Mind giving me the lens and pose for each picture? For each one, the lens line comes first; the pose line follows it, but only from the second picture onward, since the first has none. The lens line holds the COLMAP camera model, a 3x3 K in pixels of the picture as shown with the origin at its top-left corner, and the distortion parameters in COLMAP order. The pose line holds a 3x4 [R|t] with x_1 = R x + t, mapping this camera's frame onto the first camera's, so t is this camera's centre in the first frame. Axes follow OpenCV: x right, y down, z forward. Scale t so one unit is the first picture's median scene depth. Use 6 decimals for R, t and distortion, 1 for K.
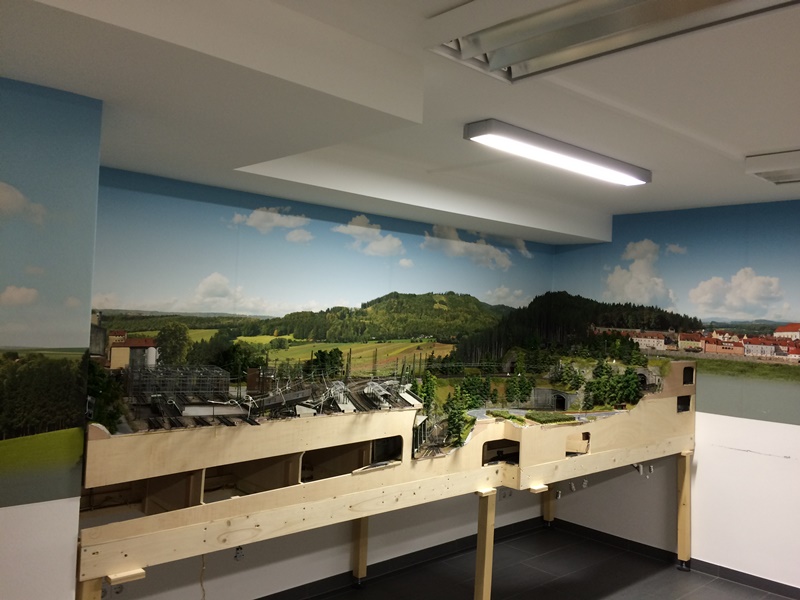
lens RADIAL K [[676.5, 0, 393.8], [0, 676.5, 299.3], [0, 0, 1]] dist [0.076070, -0.115386]
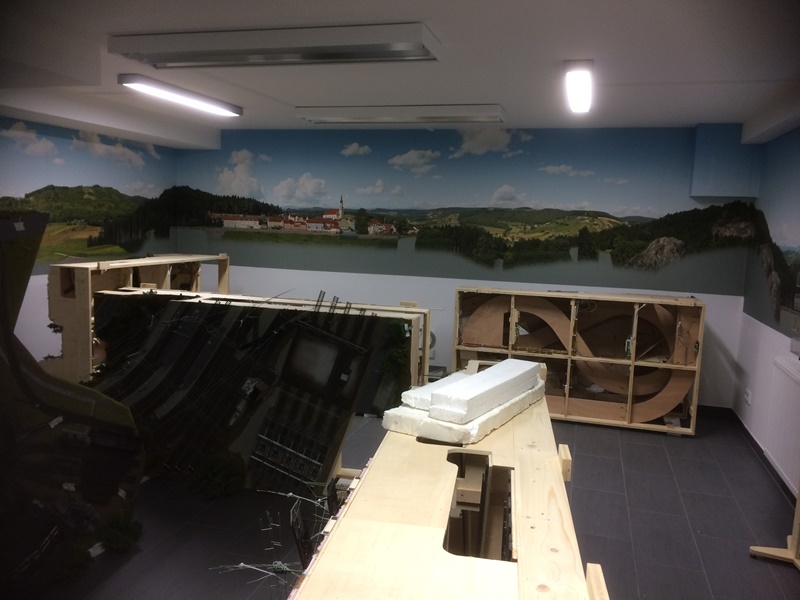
lens RADIAL K [[676.5, 0, 393.8], [0, 676.5, 299.3], [0, 0, 1]] dist [0.076070, -0.115386]
pose [[0.855313, -0.073041, 0.512937, -0.120385], [-0.008205, 0.987979, 0.154367, -0.002370], [-0.518046, -0.136241, 0.844433, -0.425577]]
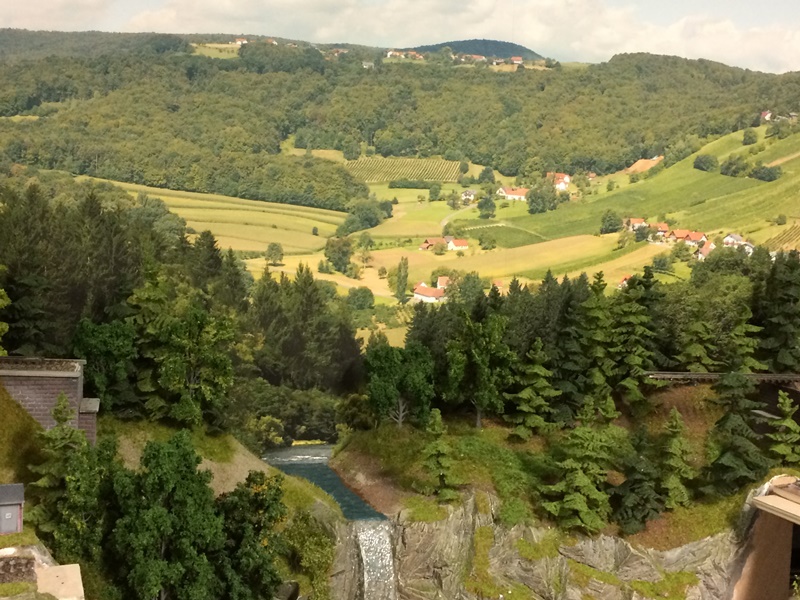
lens RADIAL K [[1082.8, 0, 400.0], [0, 1082.8, 300.0], [0, 0, 1]] dist [0.018636, 0.019557]
pose [[0.484614, -0.112212, 0.867501, 0.575078], [-0.019265, 0.990128, 0.138836, 0.052710], [-0.874516, -0.083994, 0.477668, 0.520960]]
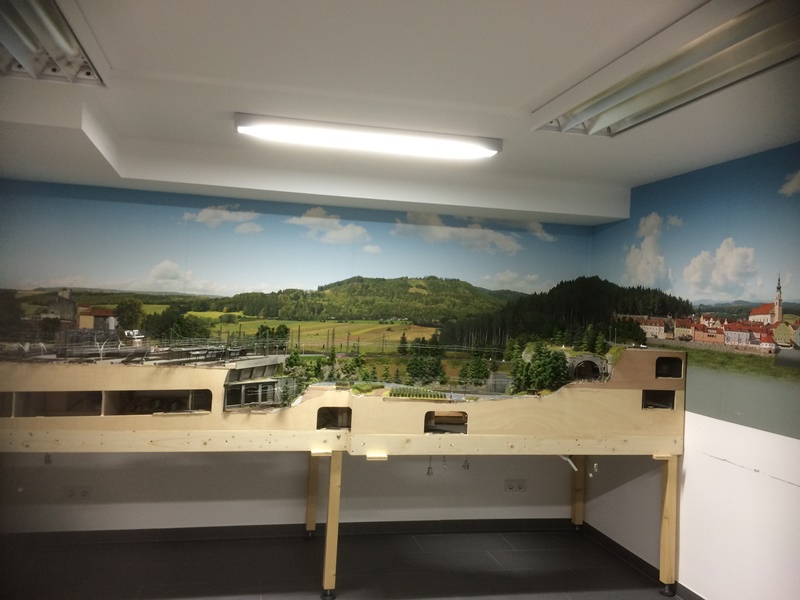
lens RADIAL K [[676.5, 0, 393.8], [0, 676.5, 299.3], [0, 0, 1]] dist [0.076070, -0.115386]
pose [[0.868019, -0.004741, -0.496509, 0.580620], [-0.000998, 0.999936, -0.011294, 0.037653], [0.496531, 0.010299, 0.867958, 0.086092]]
